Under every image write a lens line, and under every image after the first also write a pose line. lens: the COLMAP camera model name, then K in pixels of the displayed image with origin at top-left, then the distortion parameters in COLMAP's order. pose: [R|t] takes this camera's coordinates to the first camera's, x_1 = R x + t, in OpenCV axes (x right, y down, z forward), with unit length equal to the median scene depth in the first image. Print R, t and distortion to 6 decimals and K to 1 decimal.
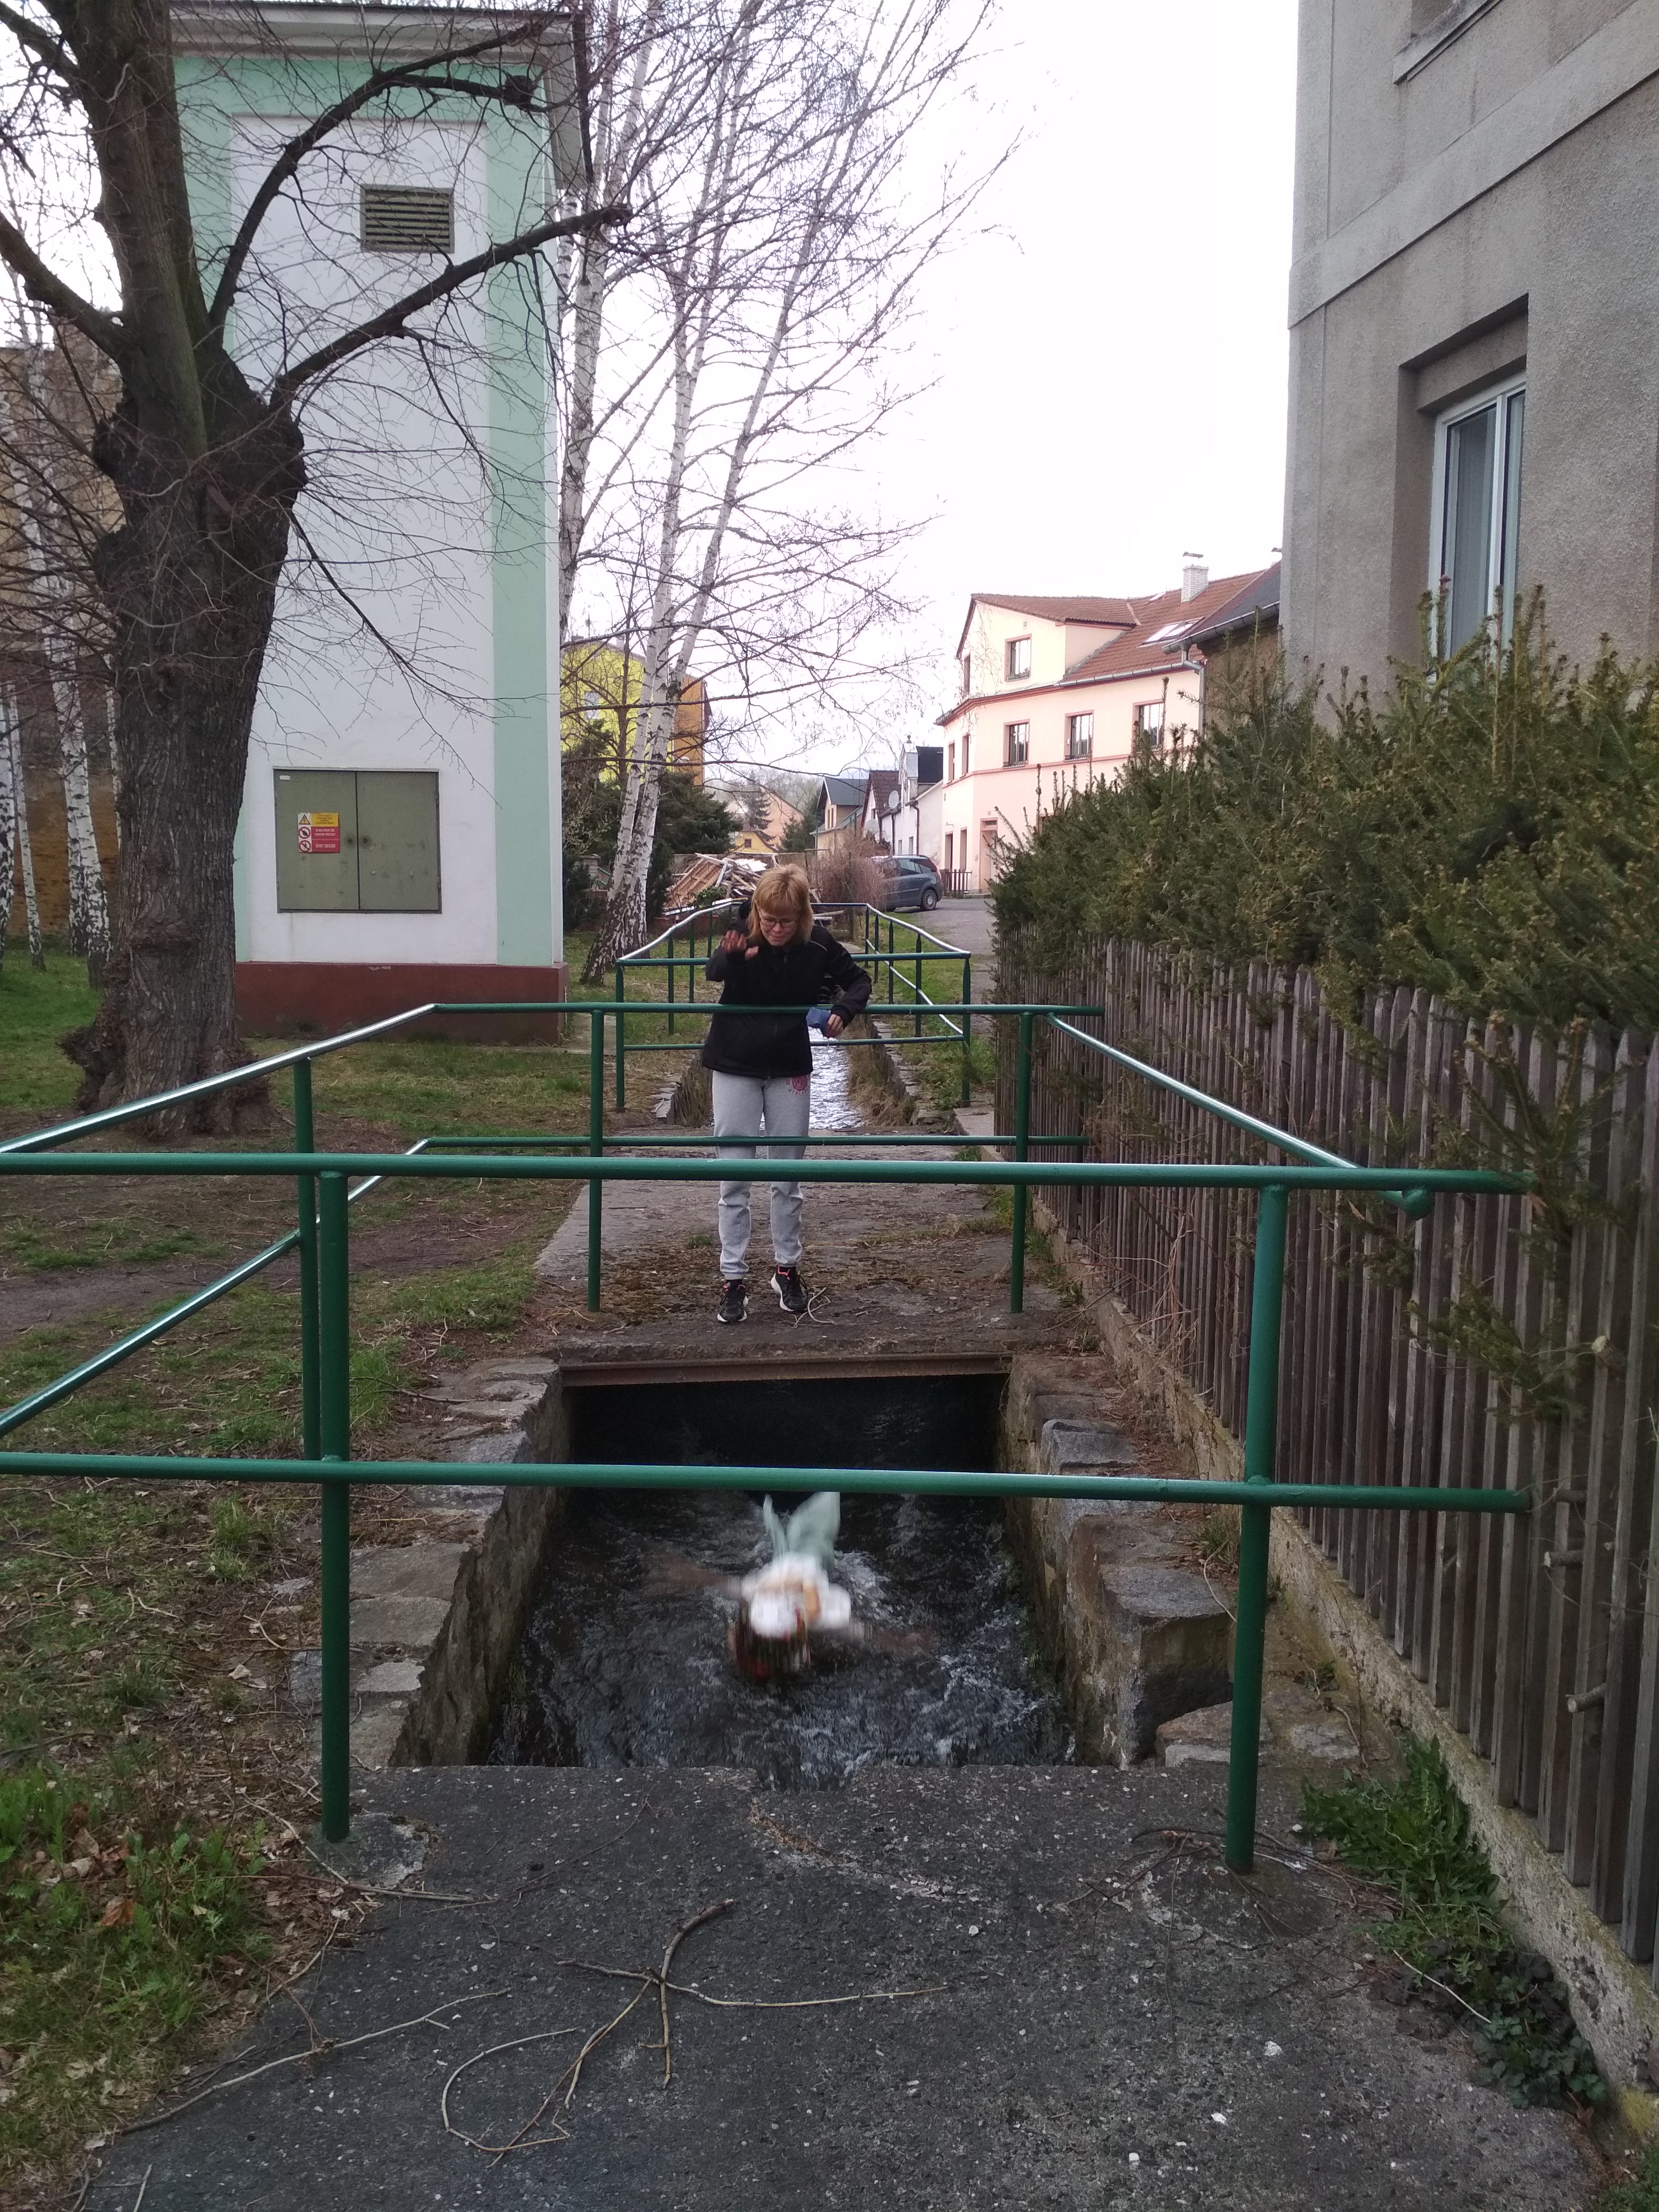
lens RADIAL K [[1972.7, 0, 846.7], [0, 1972.7, 1134.9], [0, 0, 1]] dist [0.095407, -0.161171]
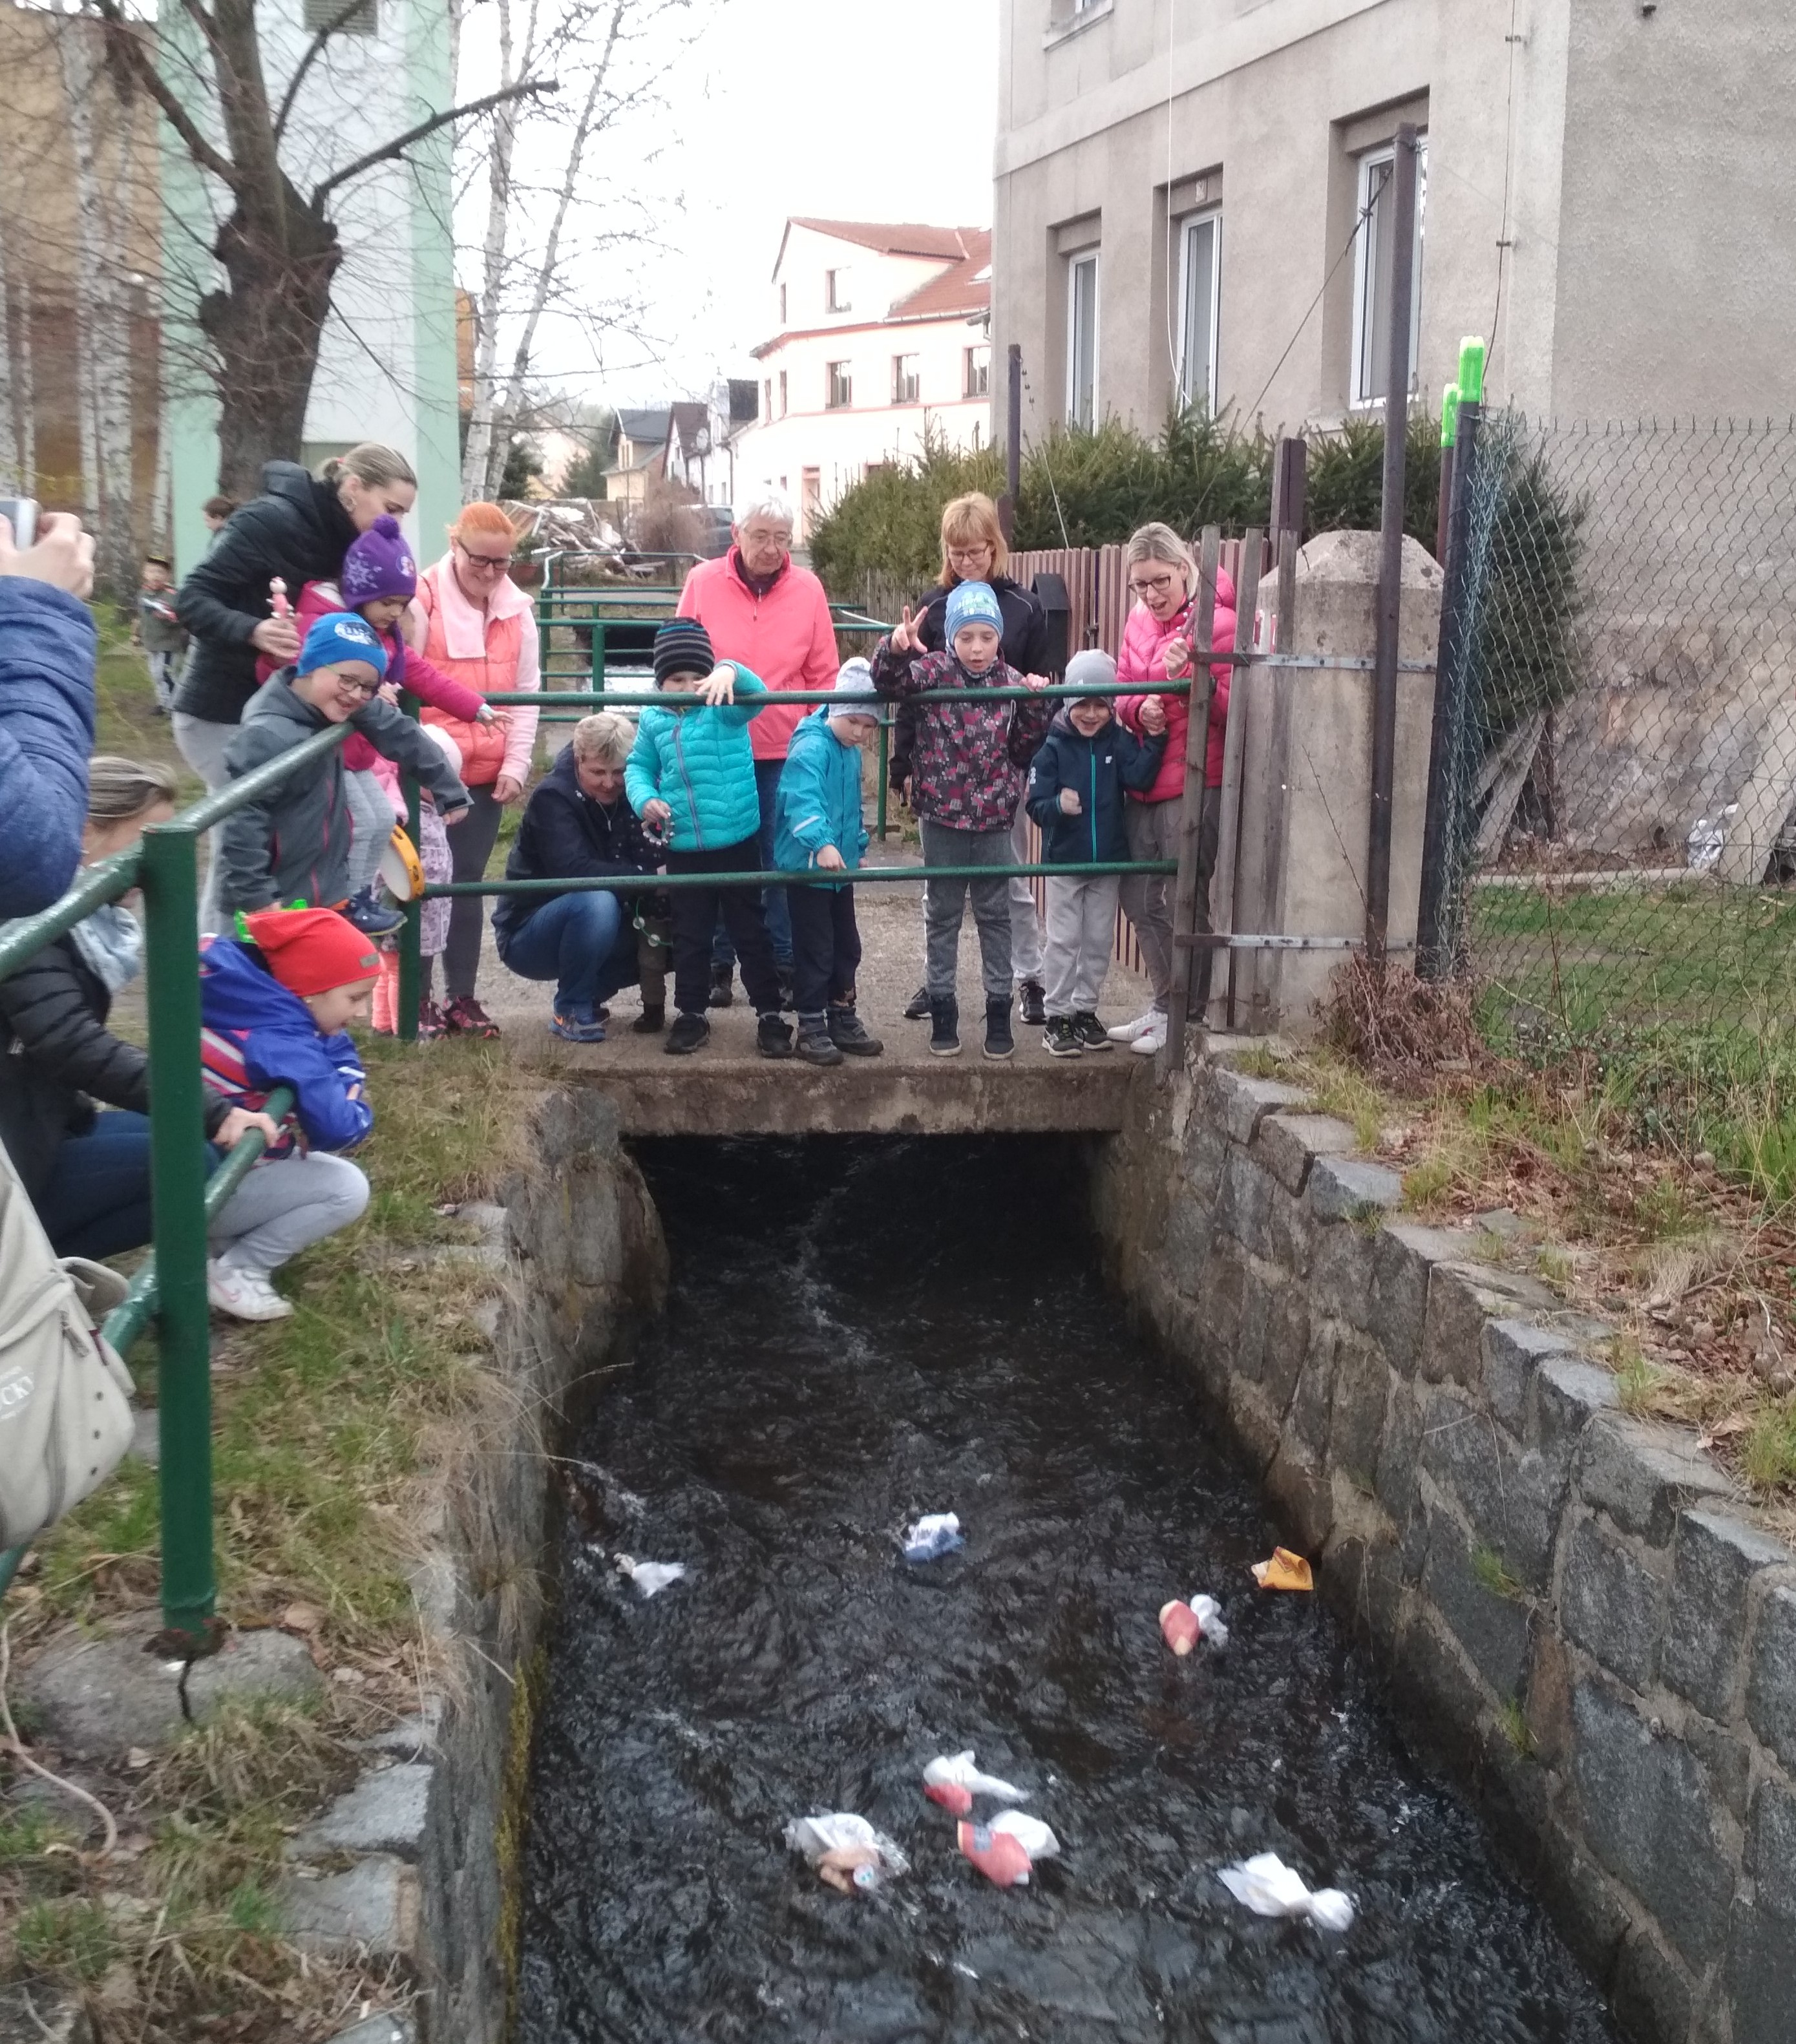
lens RADIAL K [[2434.3, 0, 1051.9], [0, 2434.3, 974.4], [0, 0, 1]] dist [0.015424, 0.000000]
pose [[0.986104, -0.020519, 0.164860, -0.040519], [0.011971, 0.998540, 0.052674, 0.078852], [-0.165700, -0.049969, 0.984909, -0.622815]]
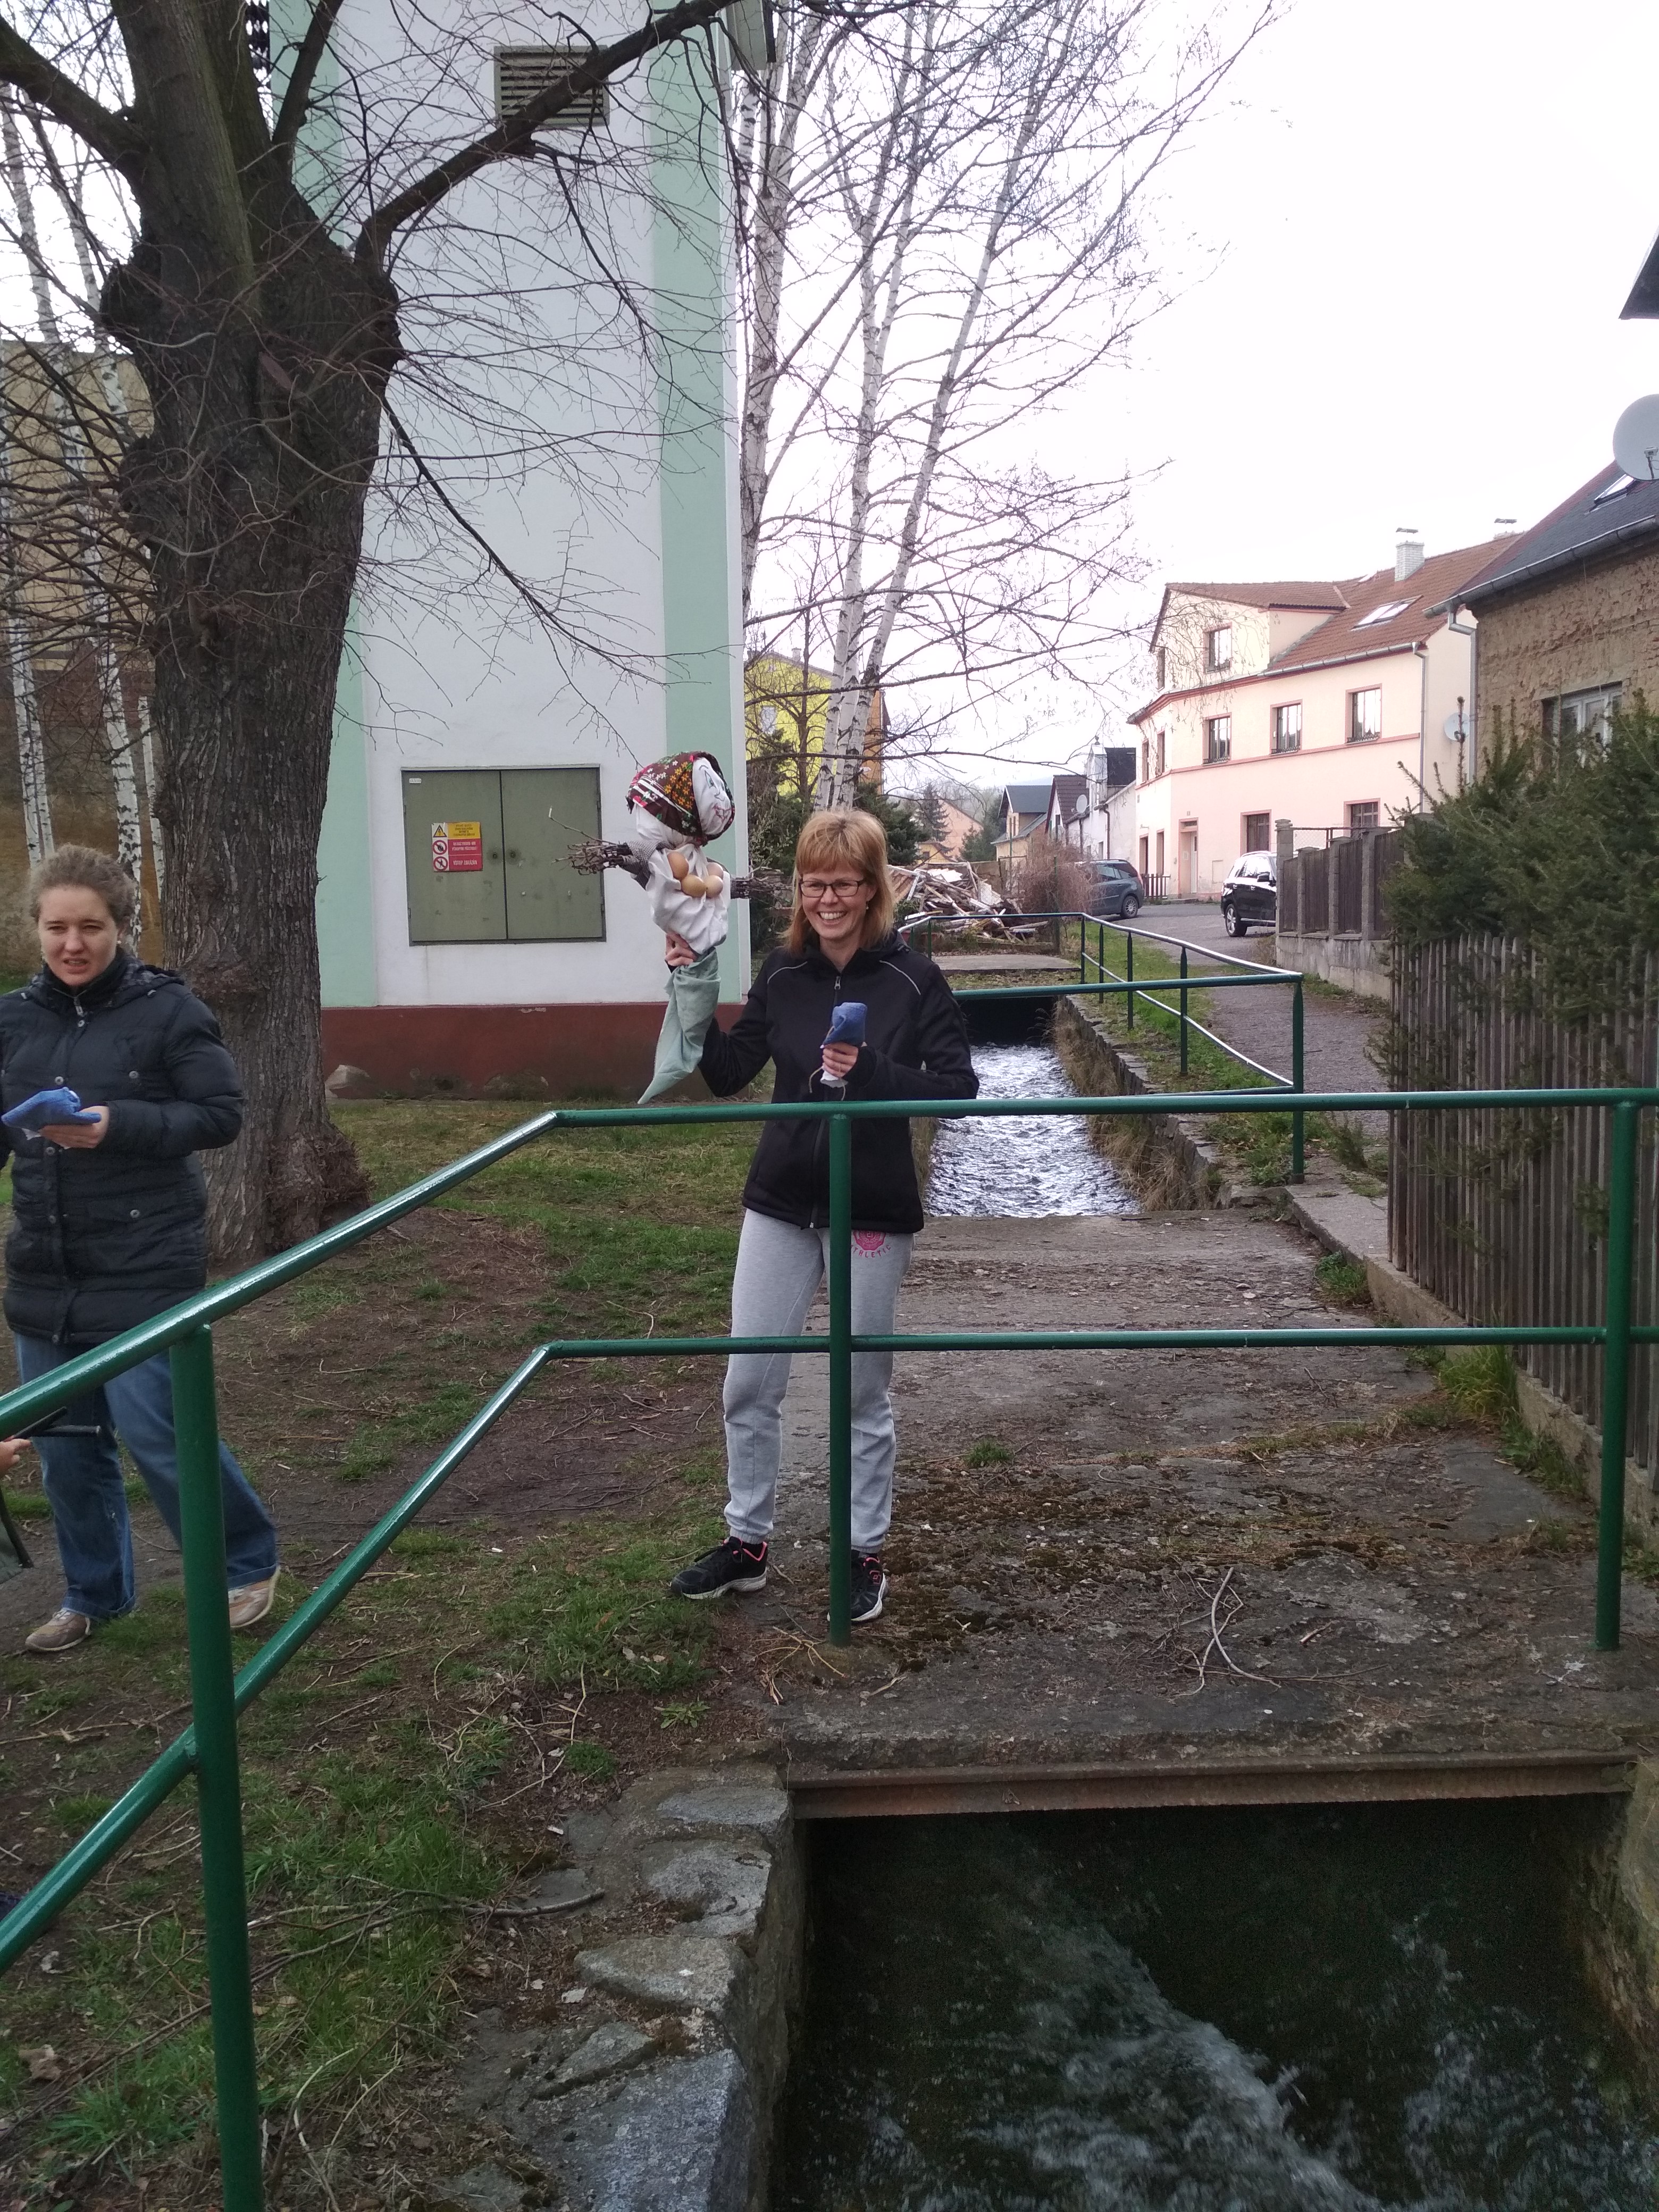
lens RADIAL K [[1972.7, 0, 843.6], [0, 1972.7, 1115.0], [0, 0, 1]] dist [0.095407, -0.161171]
pose [[0.995599, -0.018436, -0.091887, -0.034170], [0.016943, 0.999712, -0.016996, -0.025129], [0.092174, 0.015365, 0.995624, 0.203729]]
